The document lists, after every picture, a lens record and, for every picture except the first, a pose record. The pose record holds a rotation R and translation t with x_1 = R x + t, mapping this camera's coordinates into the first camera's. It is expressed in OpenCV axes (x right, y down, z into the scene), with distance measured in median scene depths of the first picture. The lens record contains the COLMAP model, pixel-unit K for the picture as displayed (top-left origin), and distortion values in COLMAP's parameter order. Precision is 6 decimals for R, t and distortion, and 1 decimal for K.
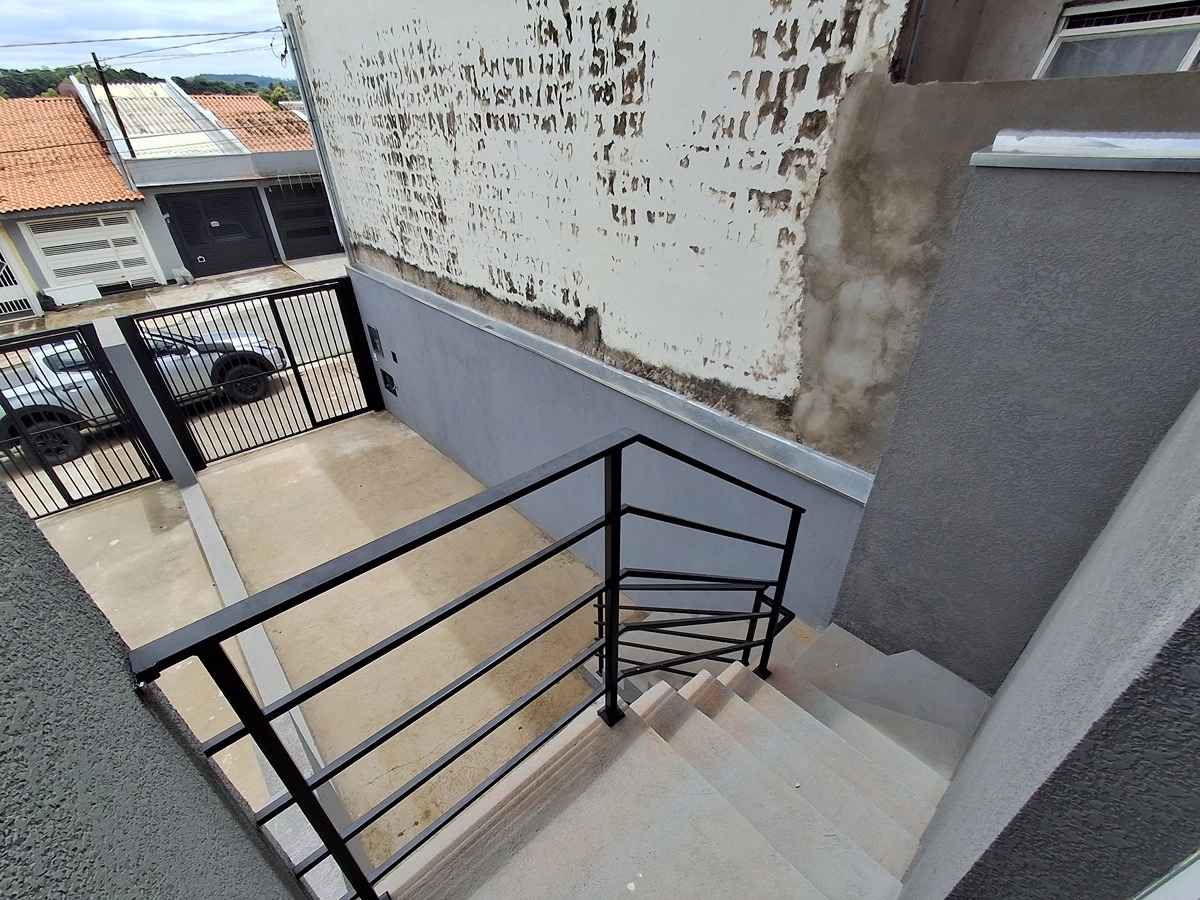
lens RADIAL K [[544.5, 0, 602.0], [0, 544.5, 477.0], [0, 0, 1]] dist [0.005630, -0.005319]
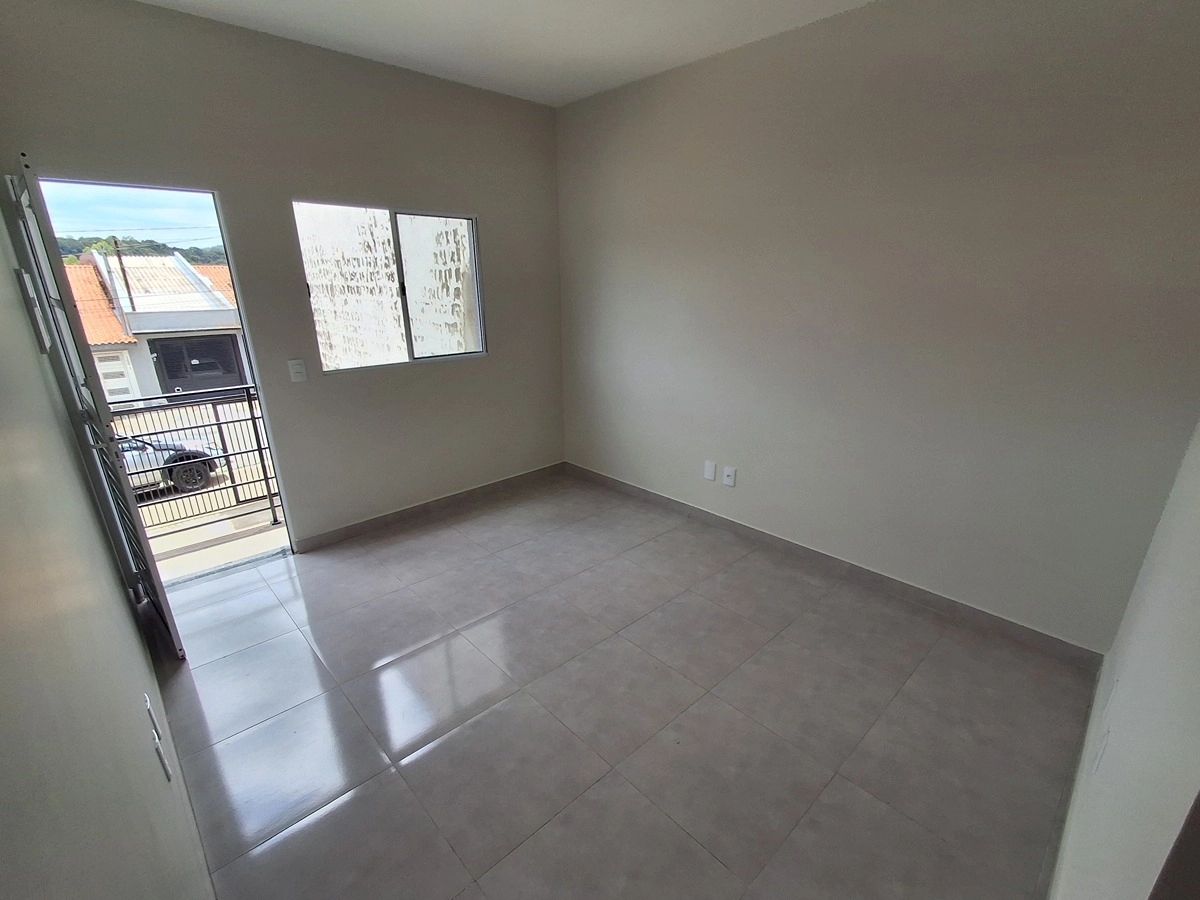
lens RADIAL K [[546.7, 0, 604.4], [0, 546.7, 474.8], [0, 0, 1]] dist [-0.038605, 0.022046]
pose [[0.998650, -0.008858, 0.051190, 0.444856], [0.020889, 0.970659, -0.239553, 0.279608], [-0.047566, 0.240298, 0.969533, -0.455060]]
